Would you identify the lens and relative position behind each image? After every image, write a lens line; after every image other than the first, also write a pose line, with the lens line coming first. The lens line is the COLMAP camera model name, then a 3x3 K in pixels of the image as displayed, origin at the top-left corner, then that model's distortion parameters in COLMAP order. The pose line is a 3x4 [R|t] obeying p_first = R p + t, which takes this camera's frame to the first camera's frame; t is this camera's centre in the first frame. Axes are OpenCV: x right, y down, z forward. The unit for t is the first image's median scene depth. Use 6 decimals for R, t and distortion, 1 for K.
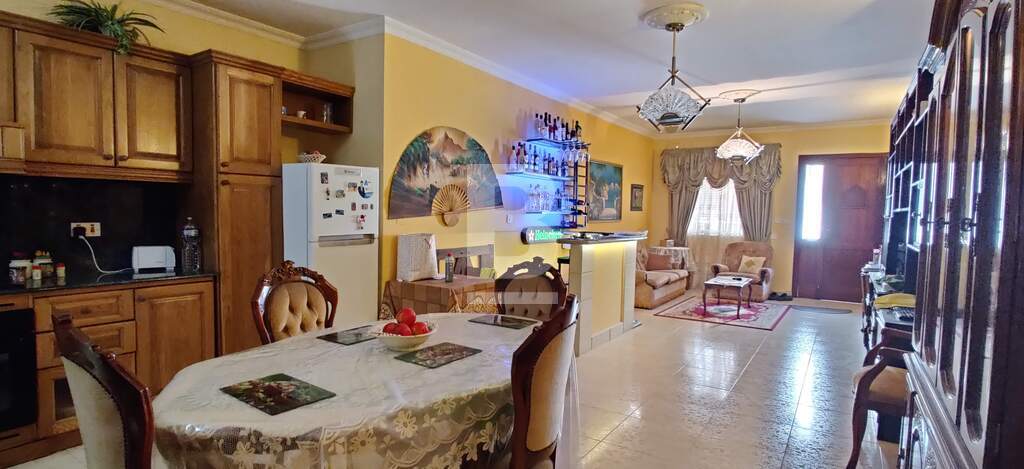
lens RADIAL K [[497.6, 0, 501.3], [0, 497.6, 237.9], [0, 0, 1]] dist [-0.024076, -0.000583]
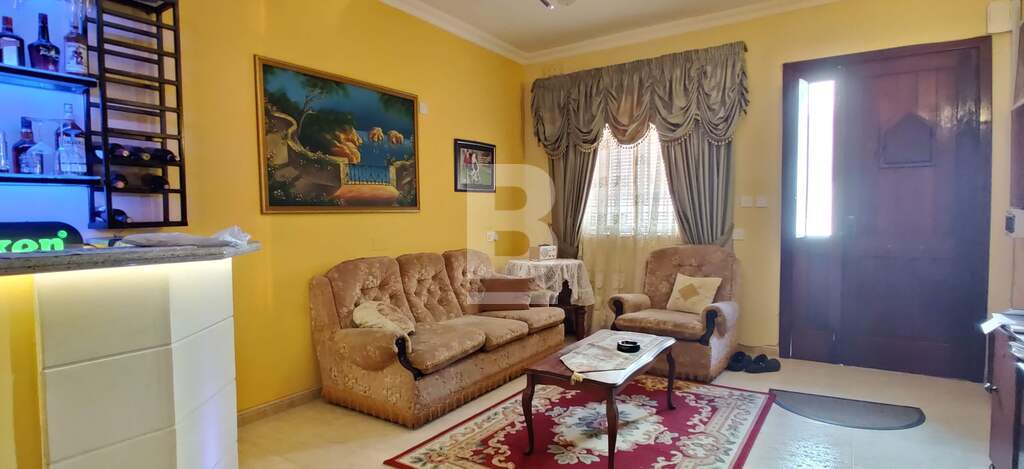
lens RADIAL K [[497.6, 0, 501.3], [0, 497.6, 237.9], [0, 0, 1]] dist [-0.024076, -0.000583]
pose [[0.999622, -0.027476, -0.000898, 0.343285], [0.027465, 0.999571, -0.010215, -0.000670], [0.001179, 0.010187, 0.999947, 0.551184]]
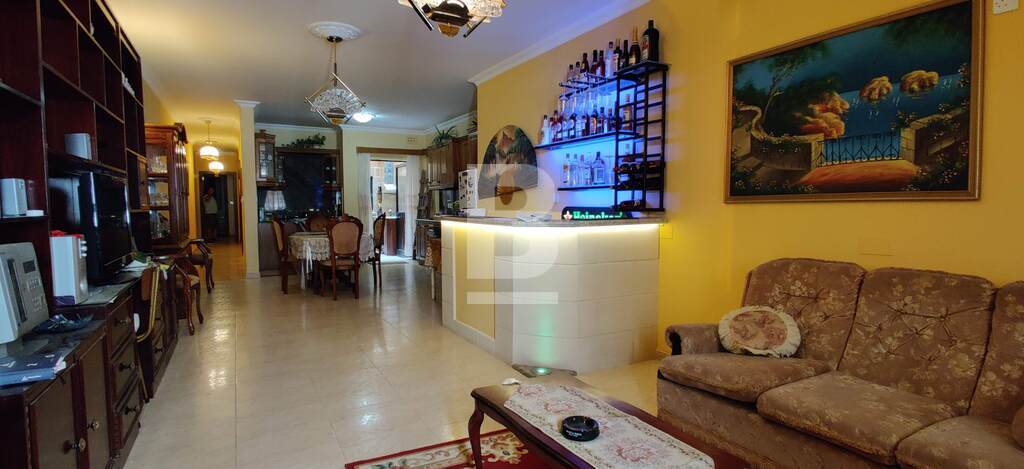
lens RADIAL K [[497.6, 0, 501.3], [0, 497.6, 237.9], [0, 0, 1]] dist [-0.024076, -0.000583]
pose [[-0.451861, 0.039951, -0.891193, 0.629774], [-0.056387, 0.995720, 0.073227, -0.018553], [0.890305, 0.083340, -0.447674, 0.953683]]
